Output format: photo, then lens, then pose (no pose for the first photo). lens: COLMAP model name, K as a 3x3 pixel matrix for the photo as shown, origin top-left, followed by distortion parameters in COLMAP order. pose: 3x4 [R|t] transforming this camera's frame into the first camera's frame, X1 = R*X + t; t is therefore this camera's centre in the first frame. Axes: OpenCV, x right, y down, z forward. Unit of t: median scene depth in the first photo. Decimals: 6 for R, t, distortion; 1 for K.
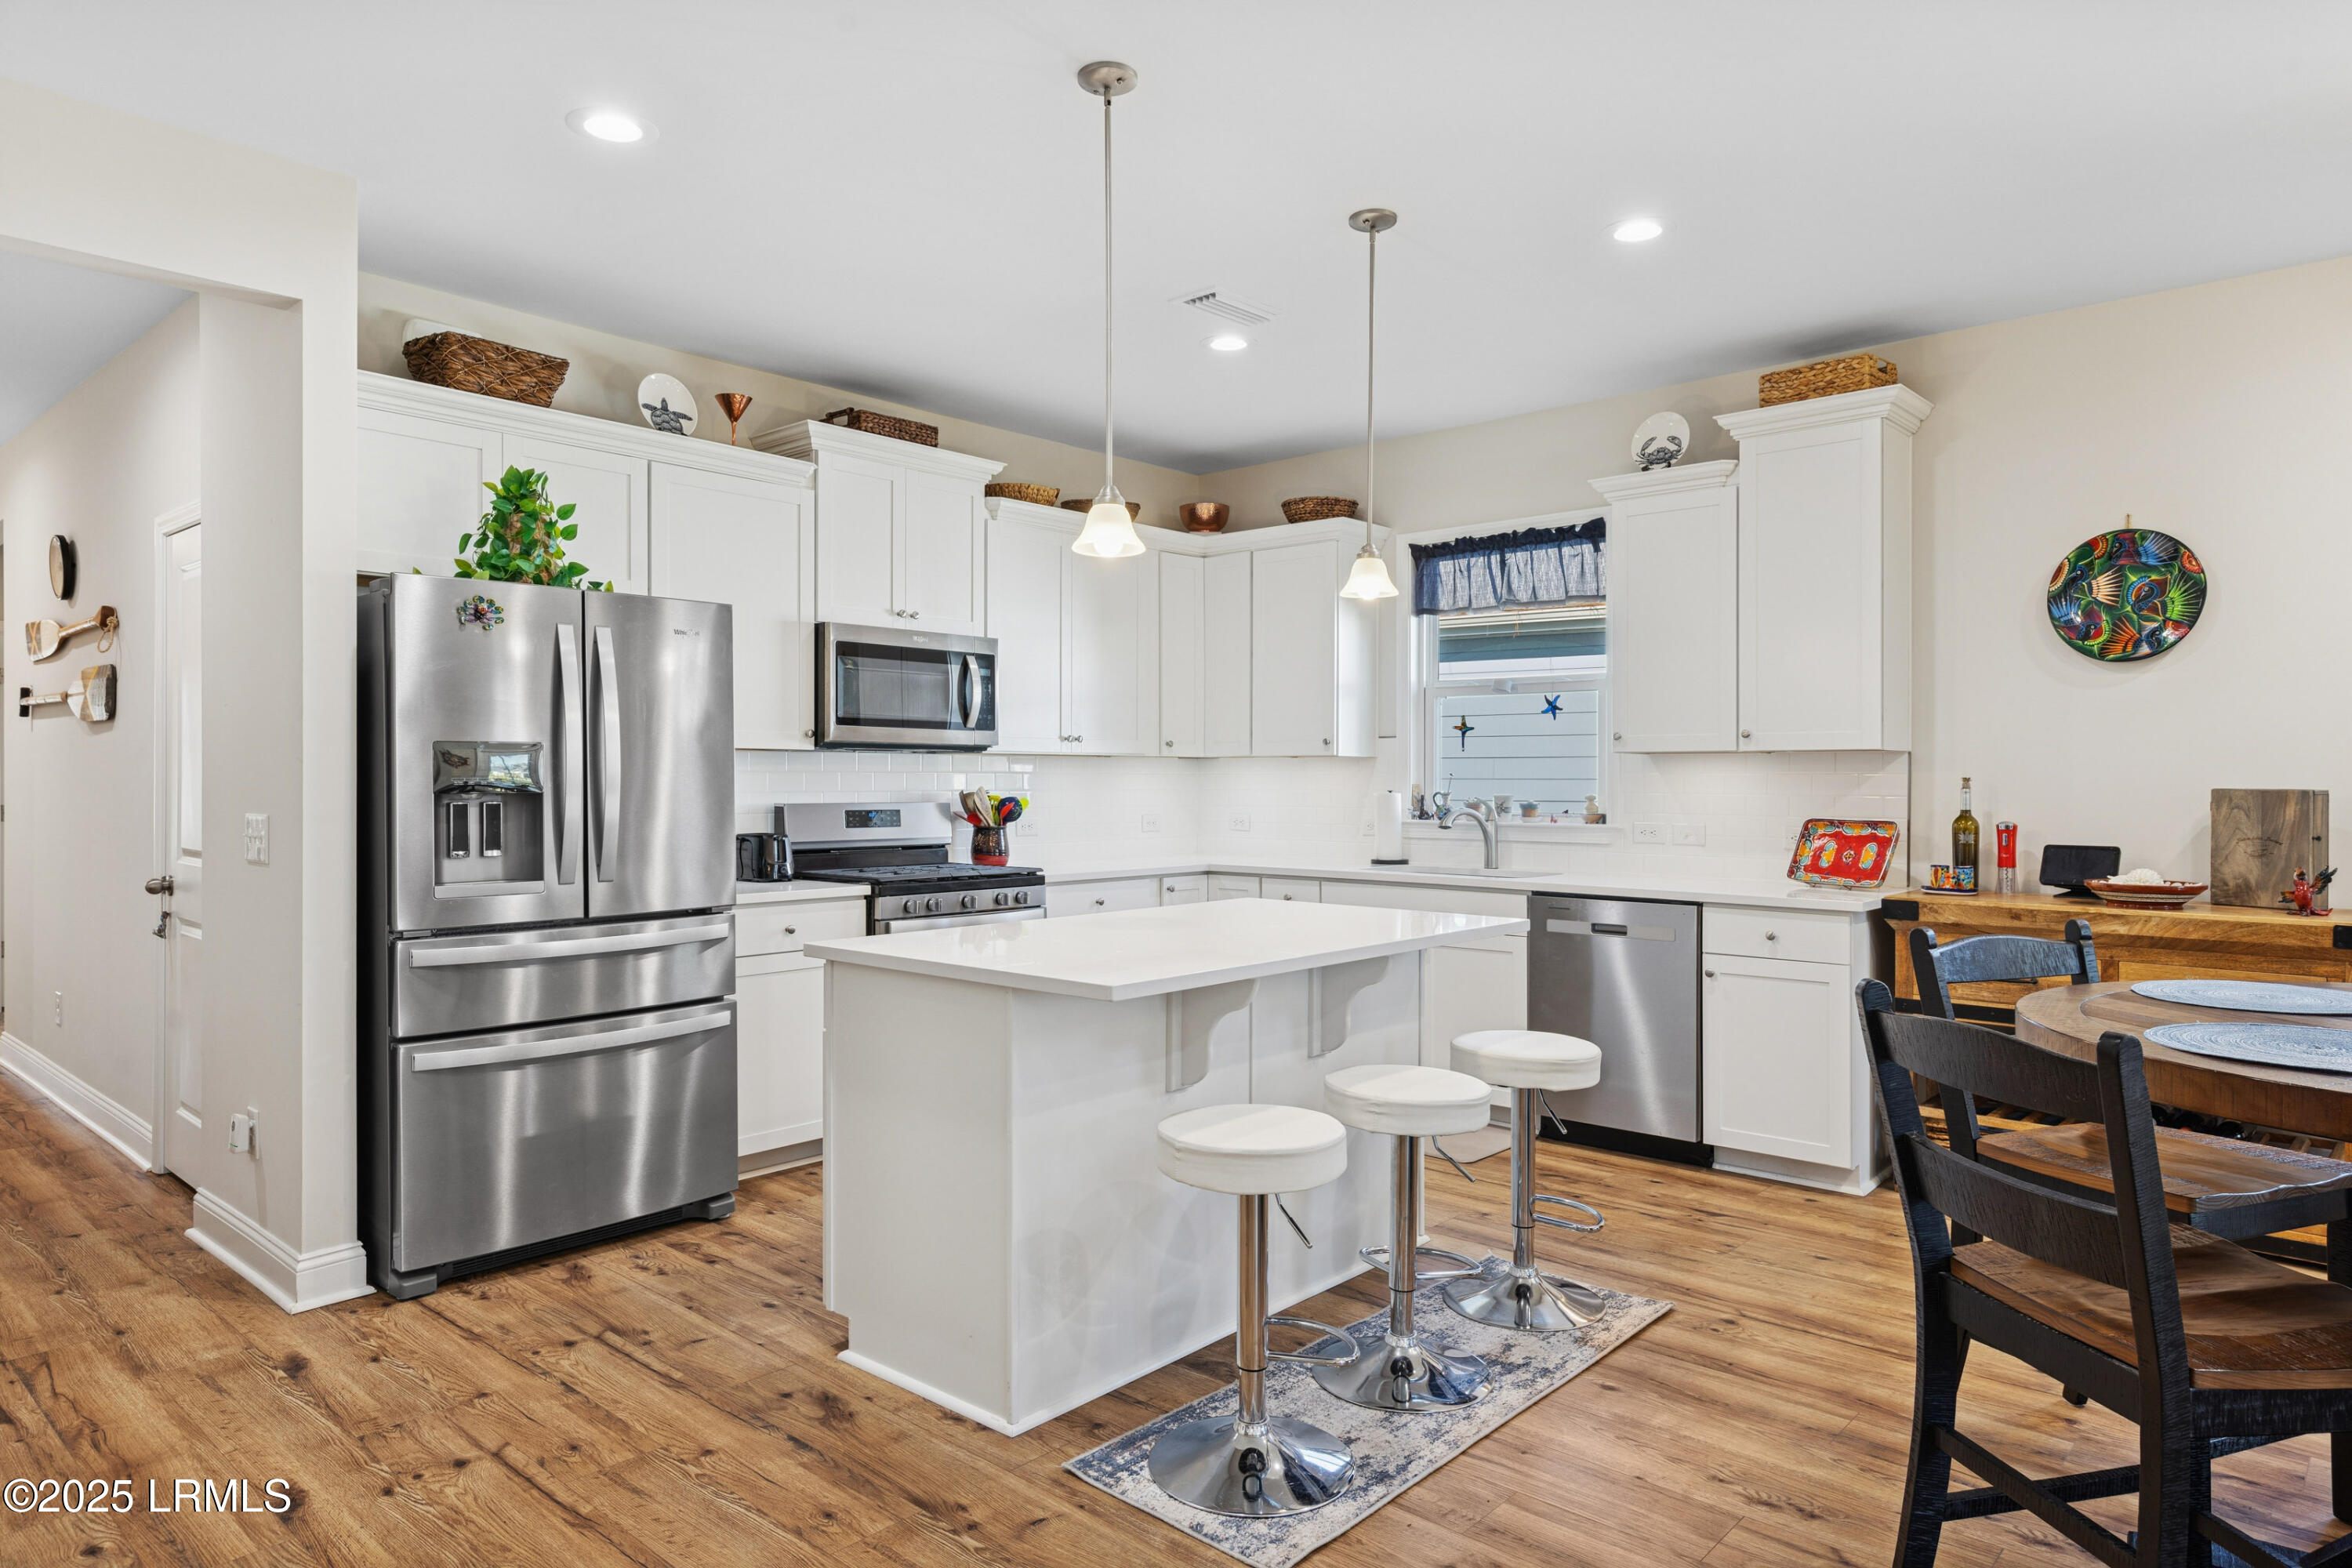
lens RADIAL K [[1415.9, 0, 1175.3], [0, 1415.9, 773.6], [0, 0, 1]] dist [0.006447, -0.000640]
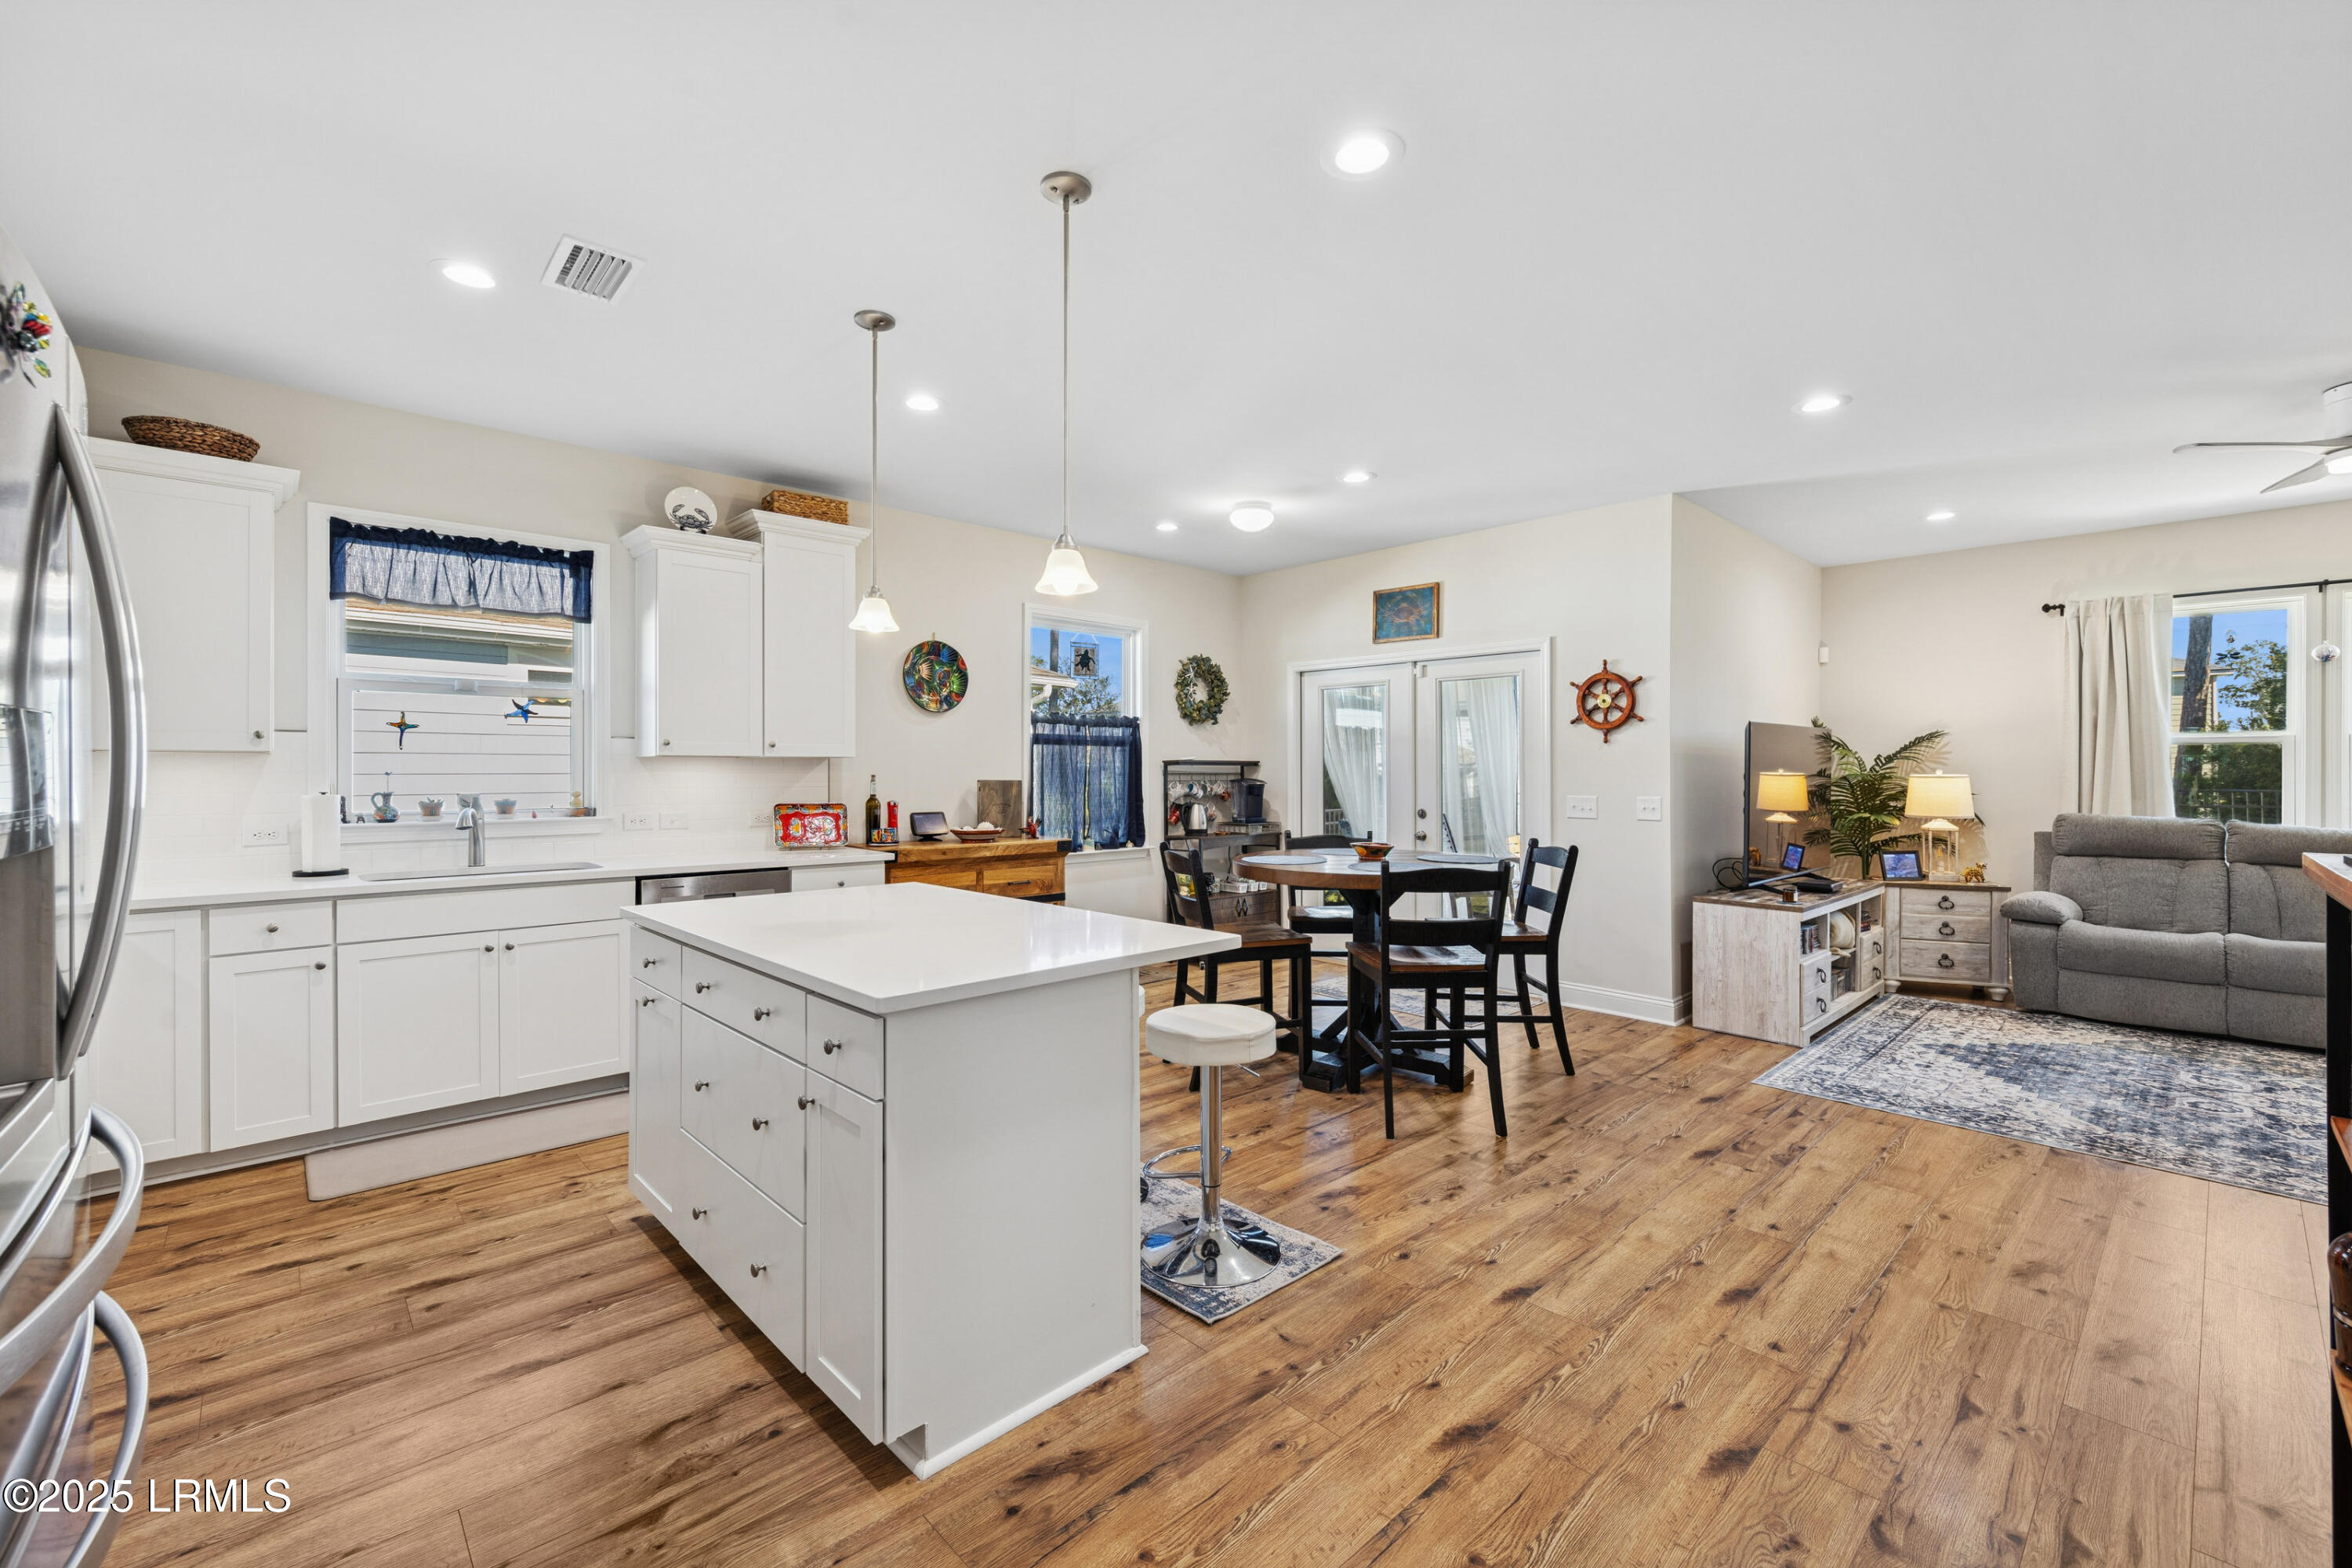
lens RADIAL K [[980.5, 0, 1179.4], [0, 980.5, 773.7], [0, 0, 1]] dist [0.007918, -0.000044]
pose [[0.076317, -0.005801, 0.997067, -0.575801], [-0.003332, 0.999976, 0.006073, -0.007180], [-0.997078, -0.003786, 0.076296, 0.575089]]
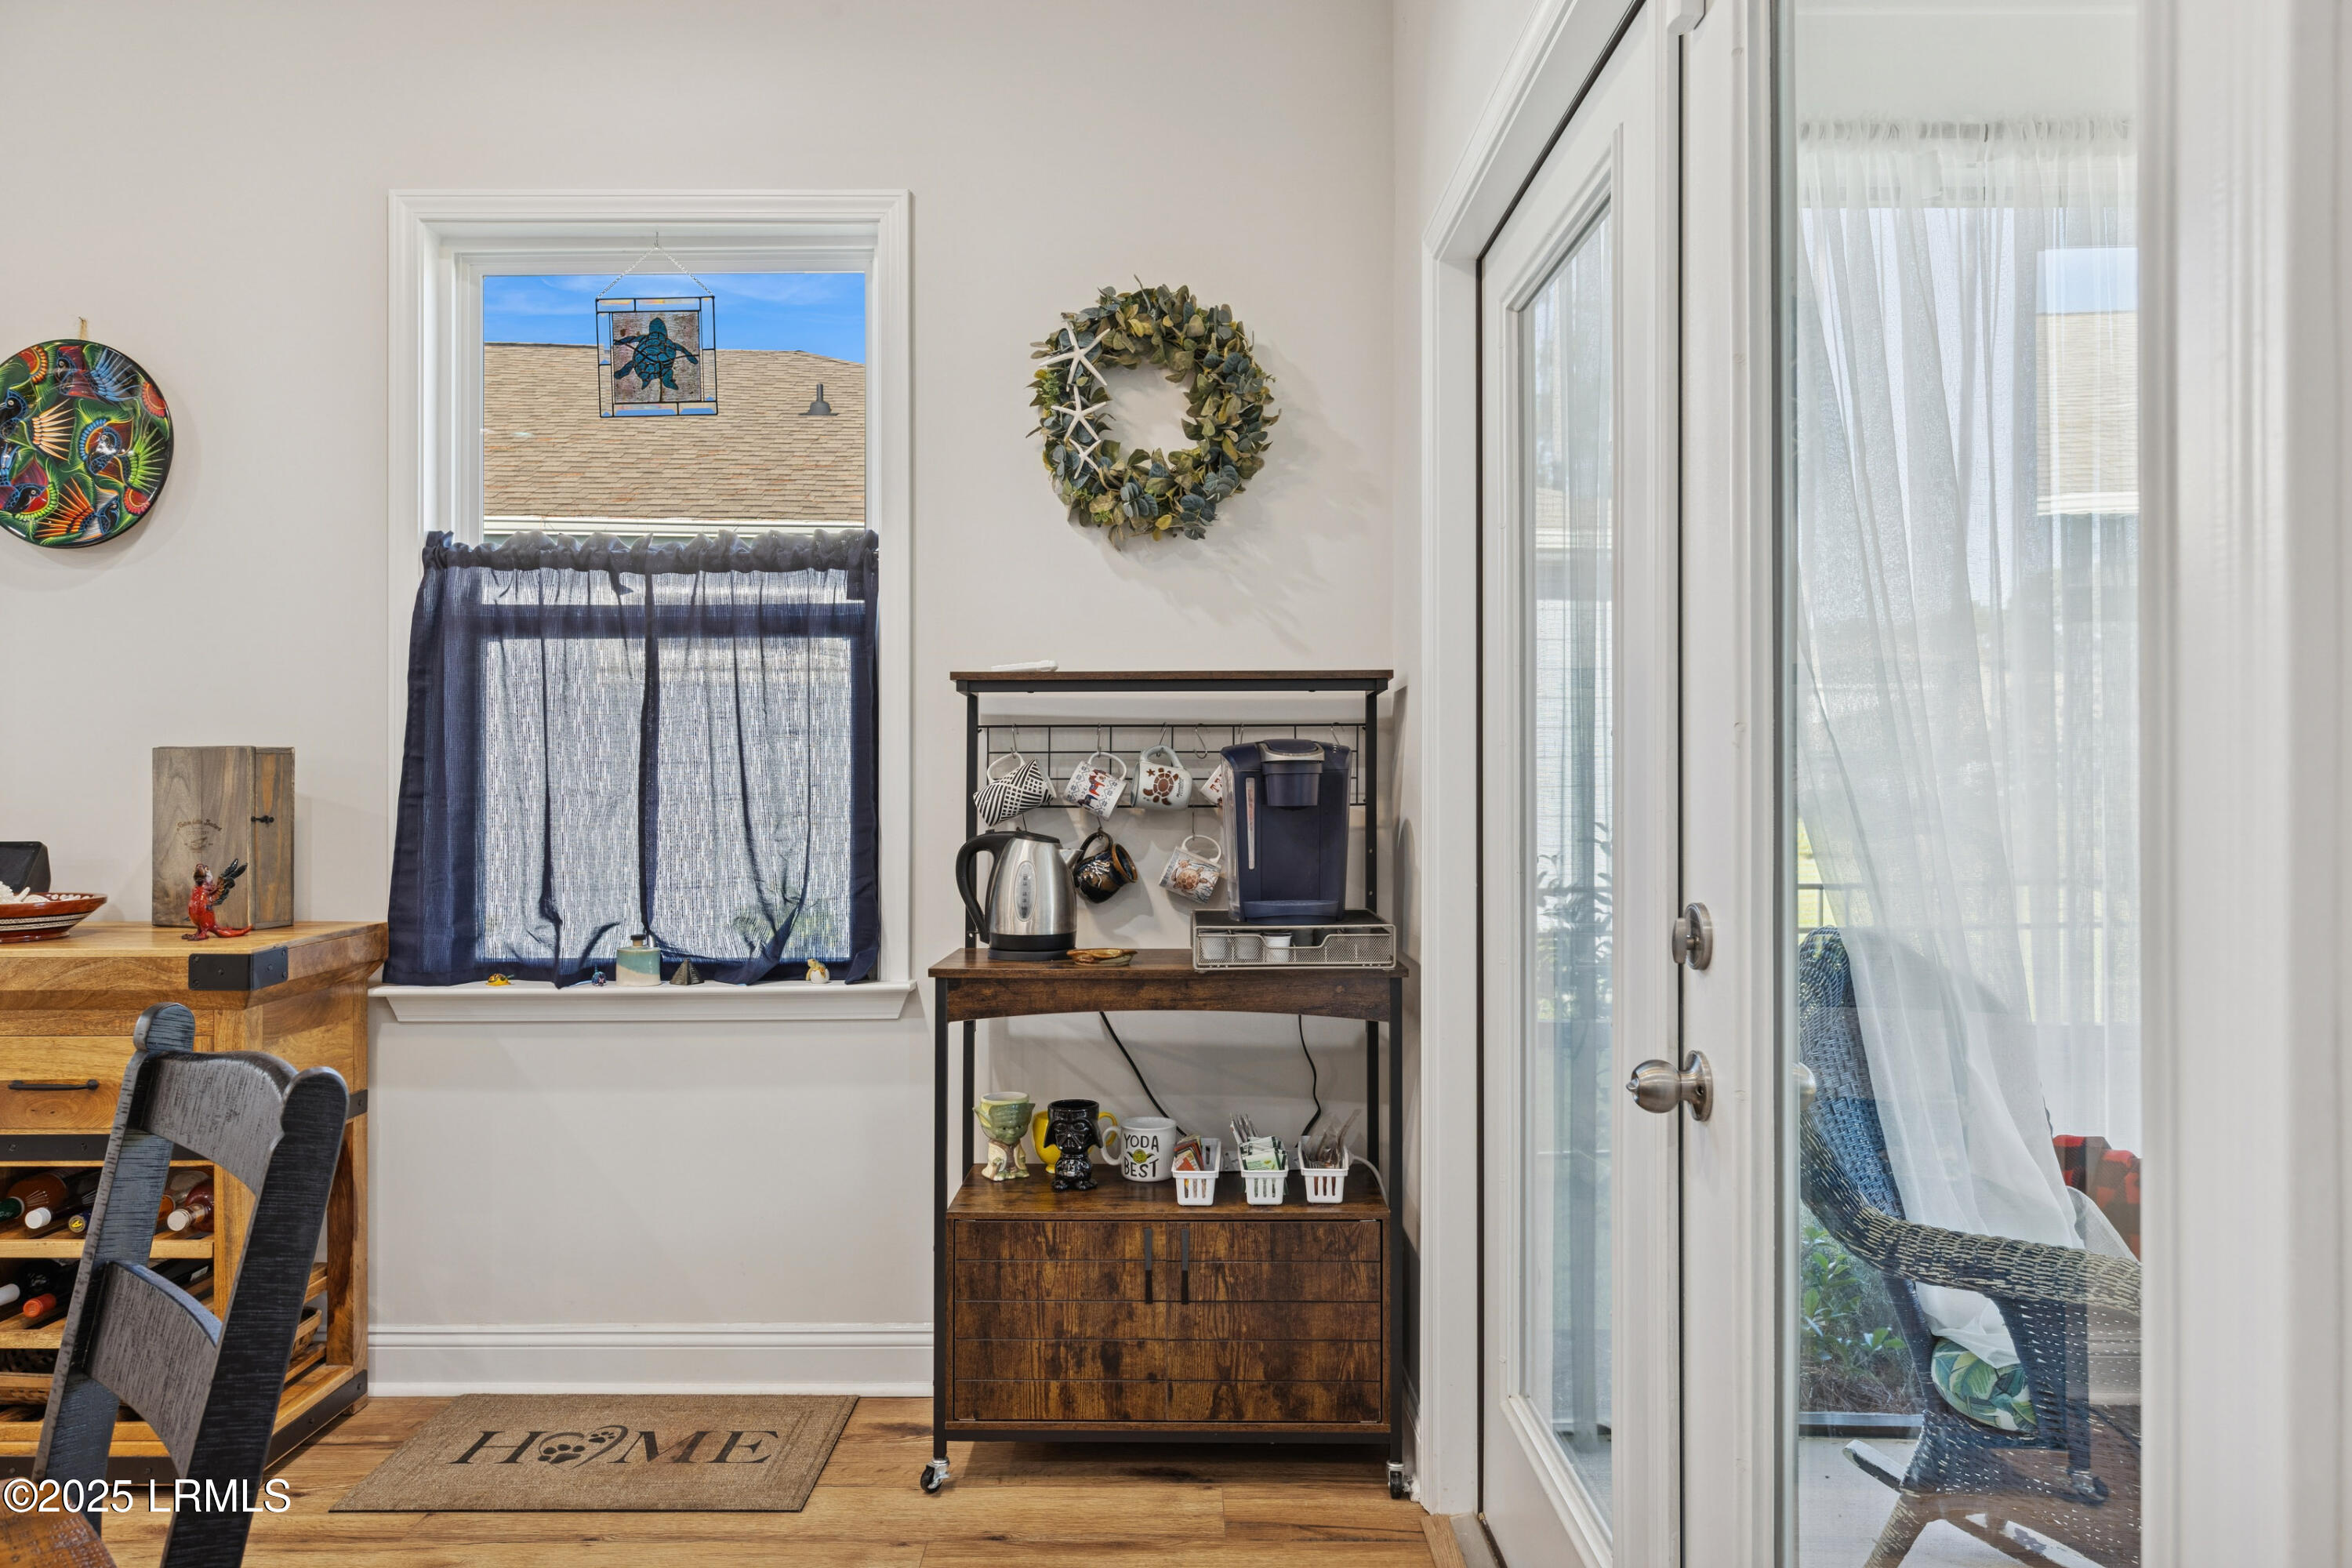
lens RADIAL K [[1511.1, 0, 1169.7], [0, 1511.1, 764.7], [0, 0, 1]] dist [0.002665, 0.000701]
pose [[0.748984, -0.001202, 0.662587, 0.578850], [0.005039, 0.999980, -0.003883, 0.022186], [-0.662569, 0.006247, 0.748975, 0.167070]]
